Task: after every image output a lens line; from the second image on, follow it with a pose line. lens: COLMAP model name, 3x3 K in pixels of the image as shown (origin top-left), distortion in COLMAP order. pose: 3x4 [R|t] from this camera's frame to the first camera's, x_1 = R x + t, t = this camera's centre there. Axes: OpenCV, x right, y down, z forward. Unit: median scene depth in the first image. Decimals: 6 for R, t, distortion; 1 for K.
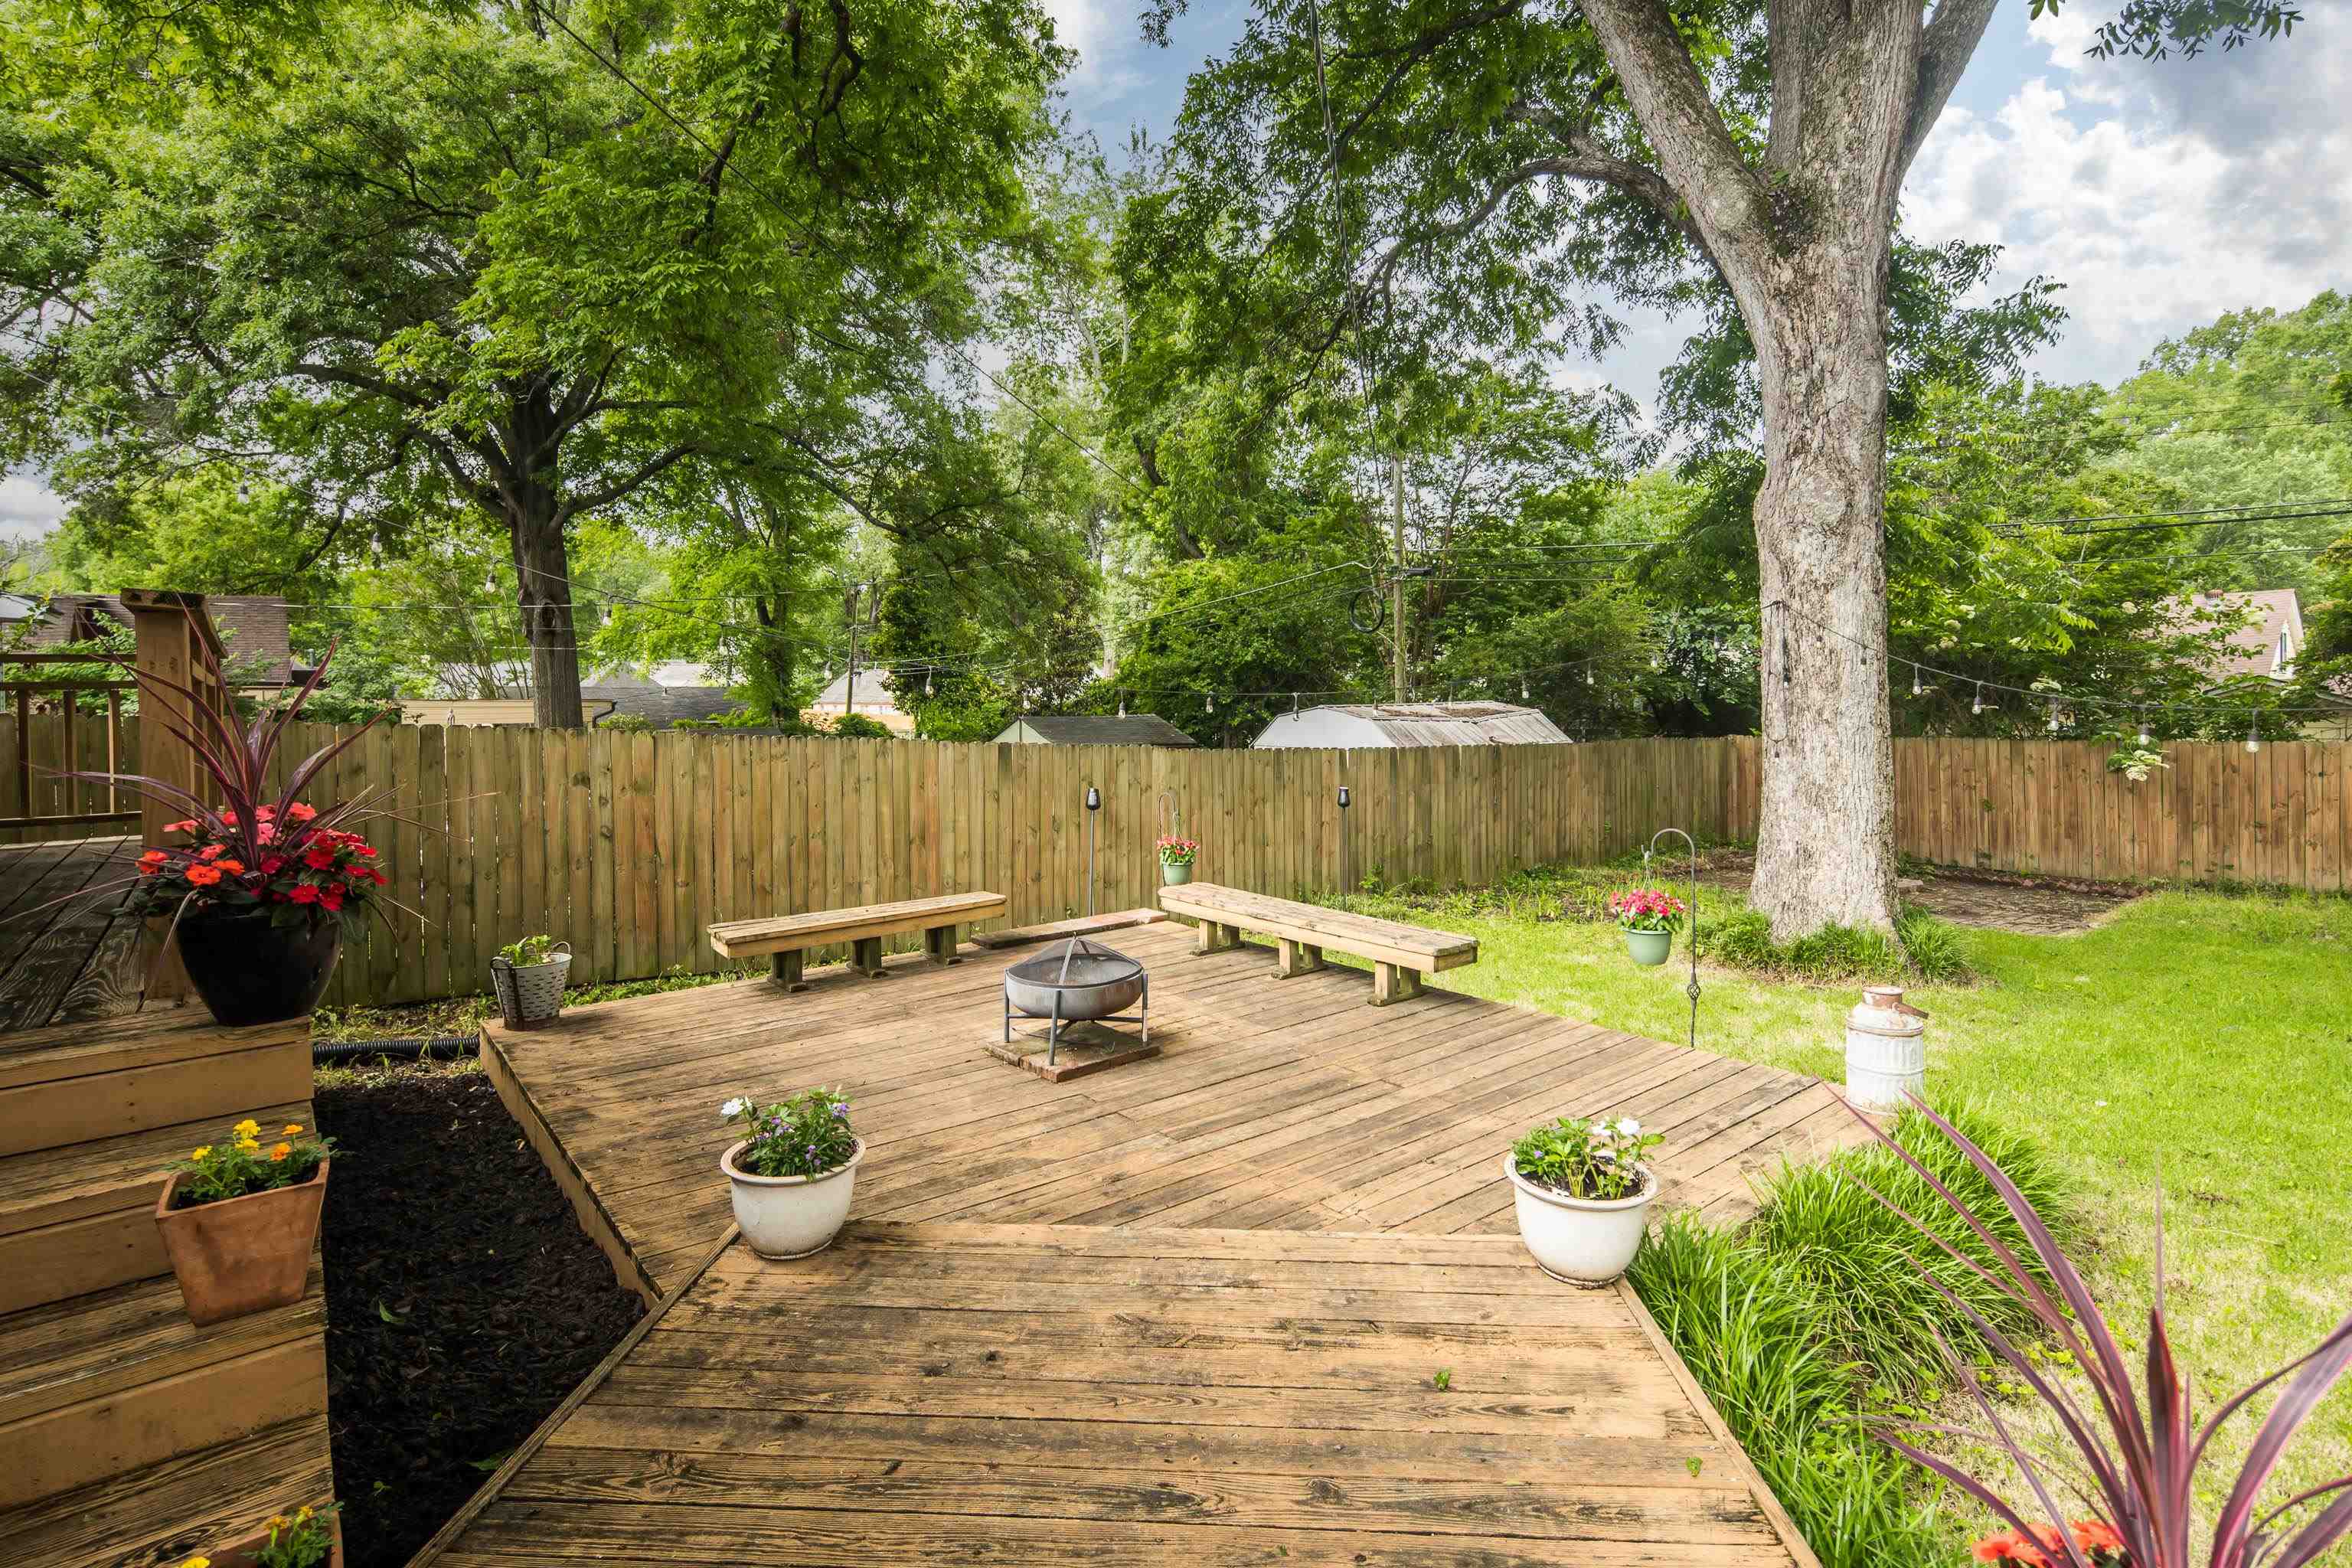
lens RADIAL K [[1162.2, 0, 1227.8], [0, 1162.2, 709.1], [0, 0, 1]] dist [-0.000352, 0.000033]
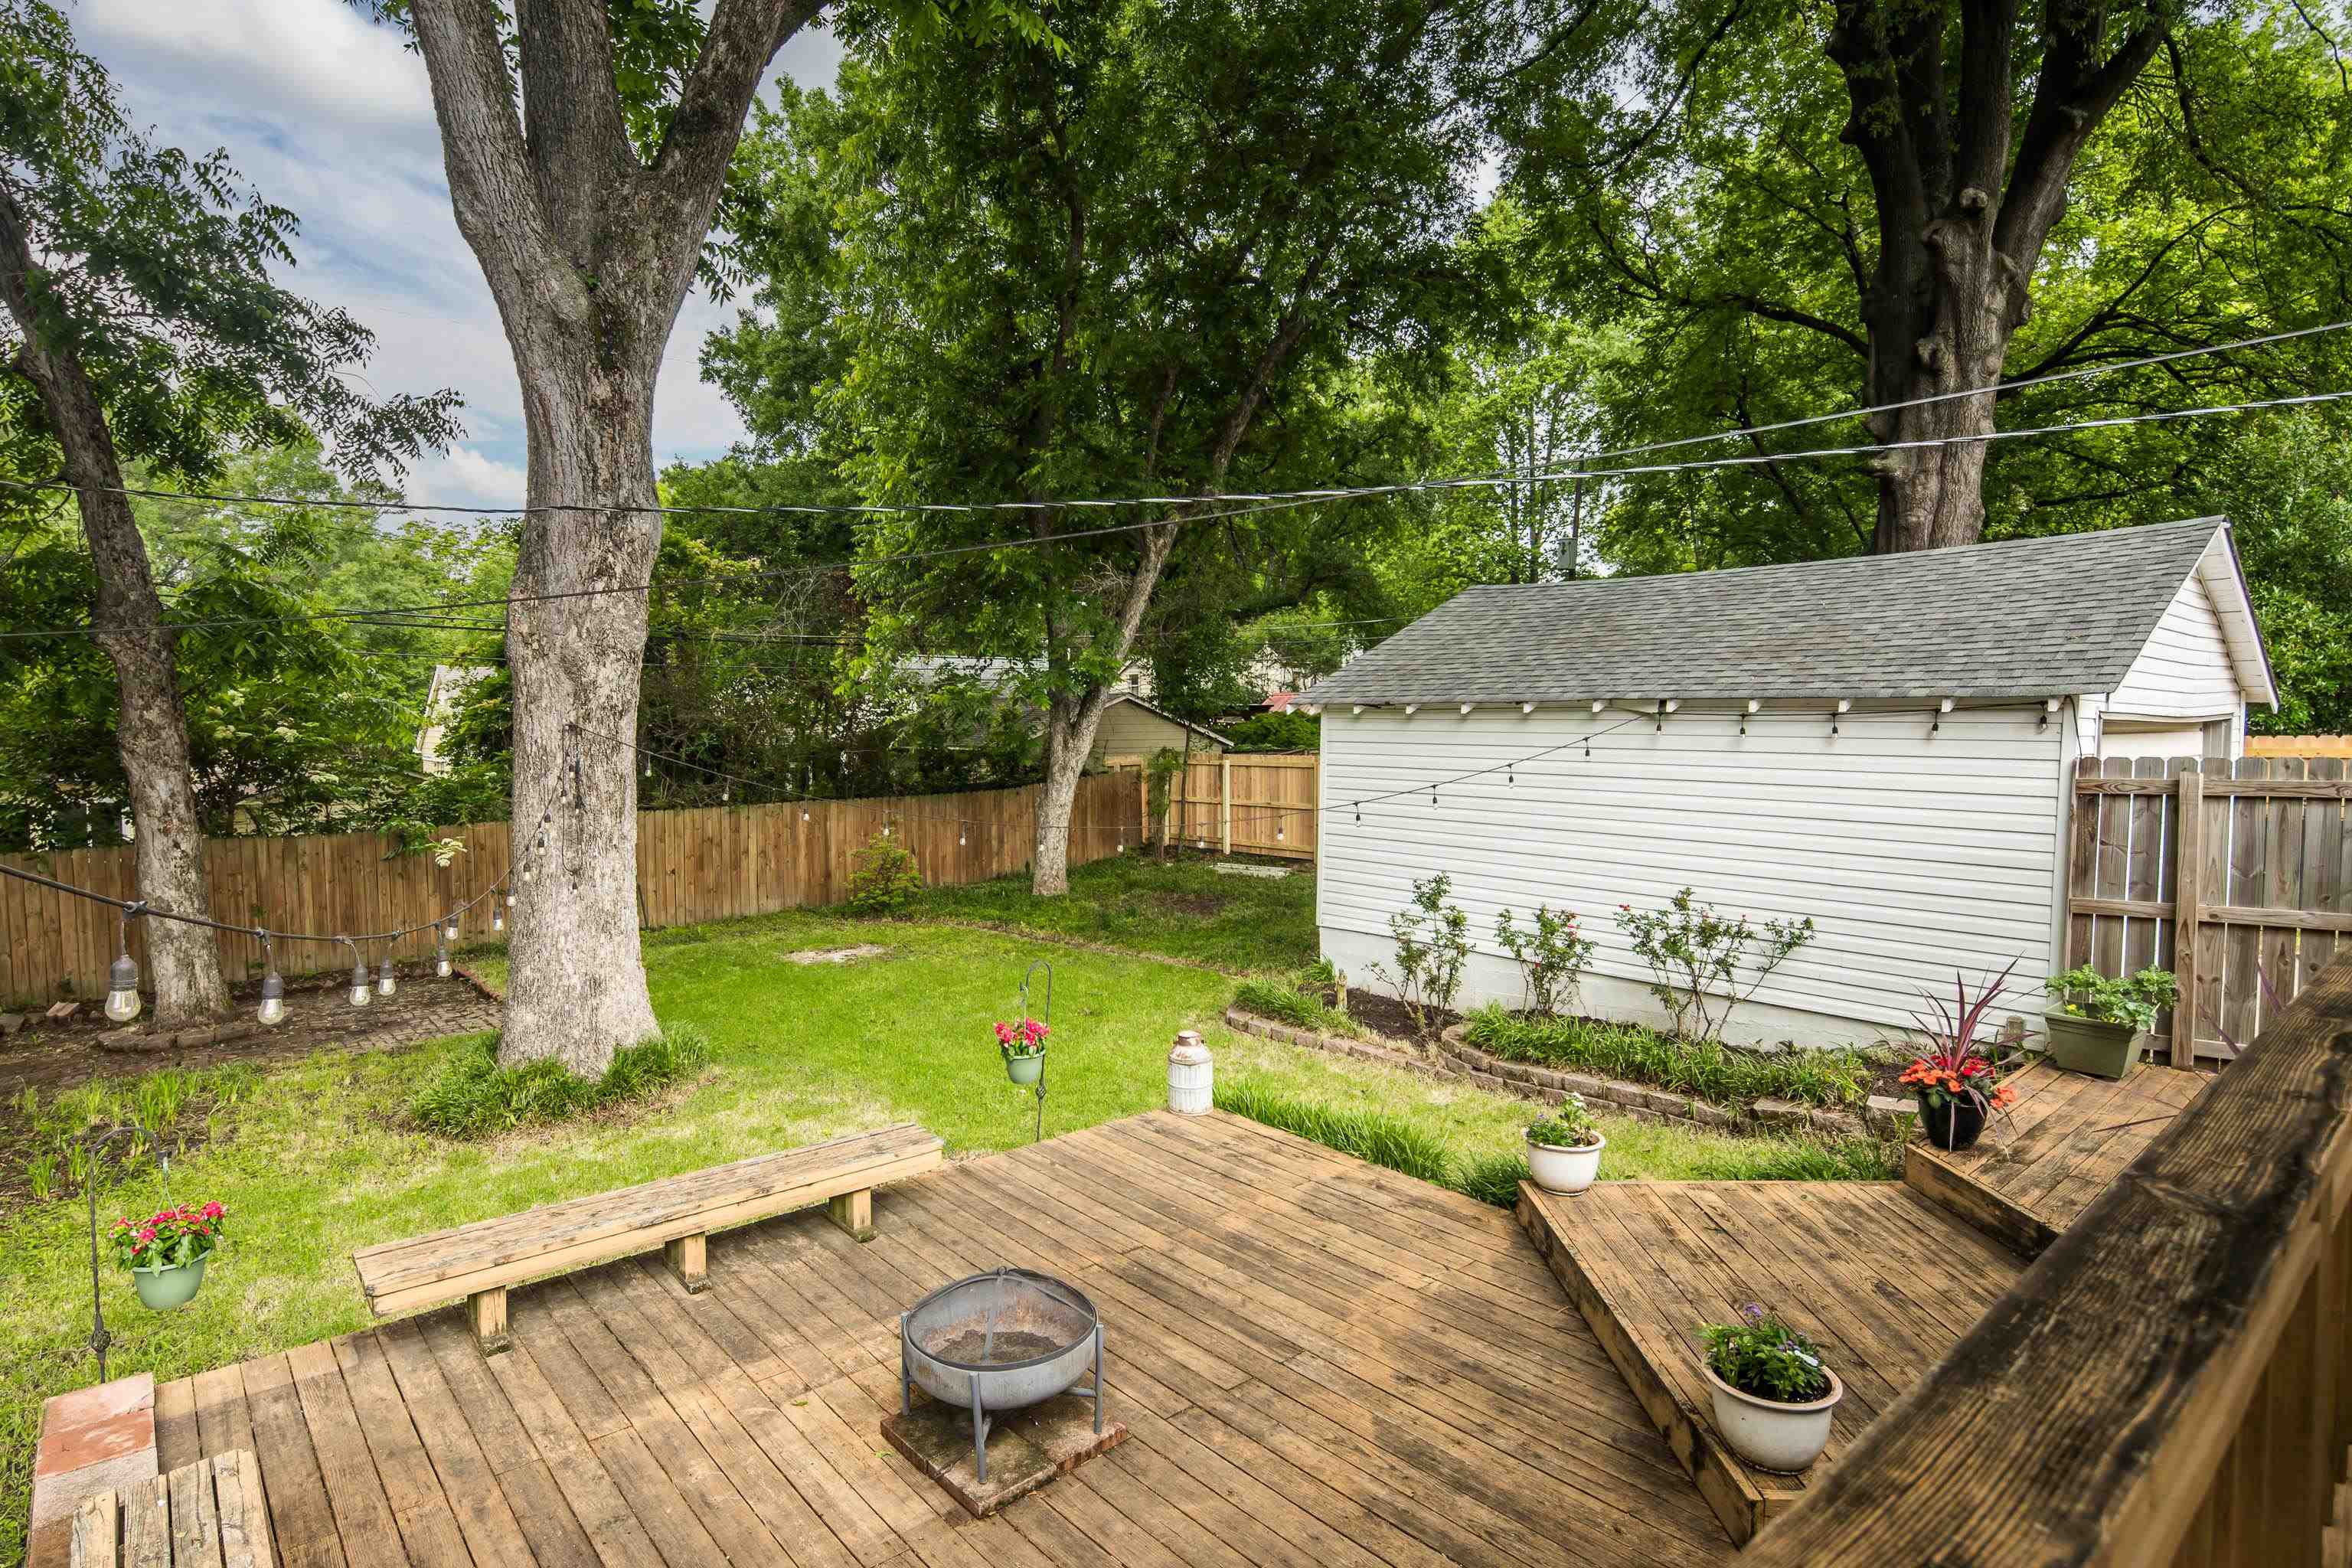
lens RADIAL K [[1209.8, 0, 1123.0], [0, 1209.8, 769.3], [0, 0, 1]] dist [0.003311, 0.000698]
pose [[0.003546, -0.028172, 0.999597, -0.269474], [0.015150, 0.999490, 0.028116, -0.040502], [-0.999879, 0.015044, 0.003971, 0.287330]]
